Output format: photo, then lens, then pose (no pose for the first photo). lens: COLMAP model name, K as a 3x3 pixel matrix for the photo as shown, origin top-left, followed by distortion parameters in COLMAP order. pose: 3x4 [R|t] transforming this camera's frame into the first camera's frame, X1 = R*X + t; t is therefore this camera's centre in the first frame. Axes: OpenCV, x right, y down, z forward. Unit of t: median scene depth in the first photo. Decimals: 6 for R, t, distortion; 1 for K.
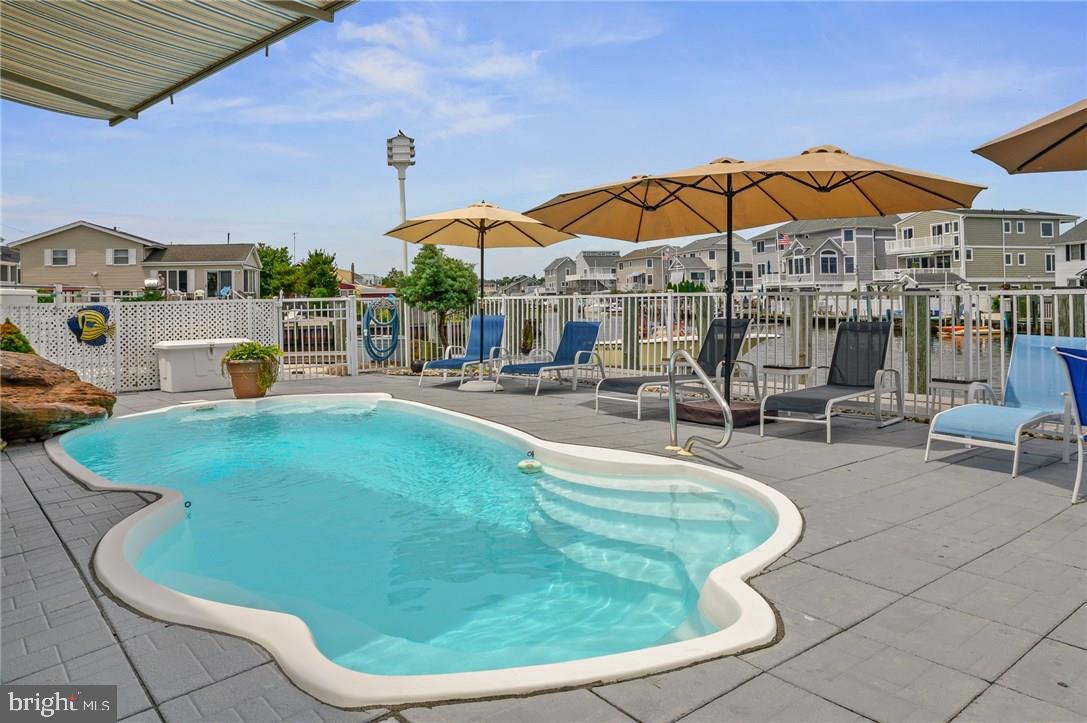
lens RADIAL K [[754.4, 0, 548.7], [0, 754.4, 321.0], [0, 0, 1]] dist [-0.145201, 0.100294]
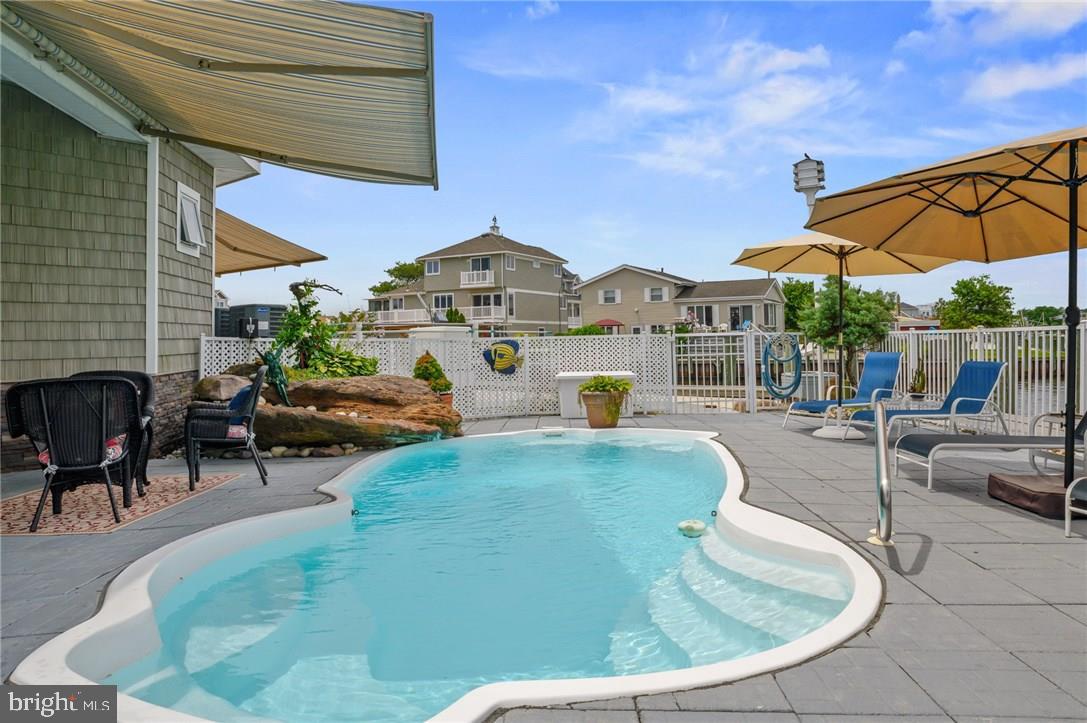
lens RADIAL K [[745.4, 0, 543.5], [0, 745.4, 361.5], [0, 0, 1]] dist [-0.147811, 0.094661]
pose [[0.760927, 0.019232, -0.648553, 0.166239], [-0.012256, 0.999808, 0.015268, -0.004471], [0.648722, -0.003669, 0.761017, 0.099406]]
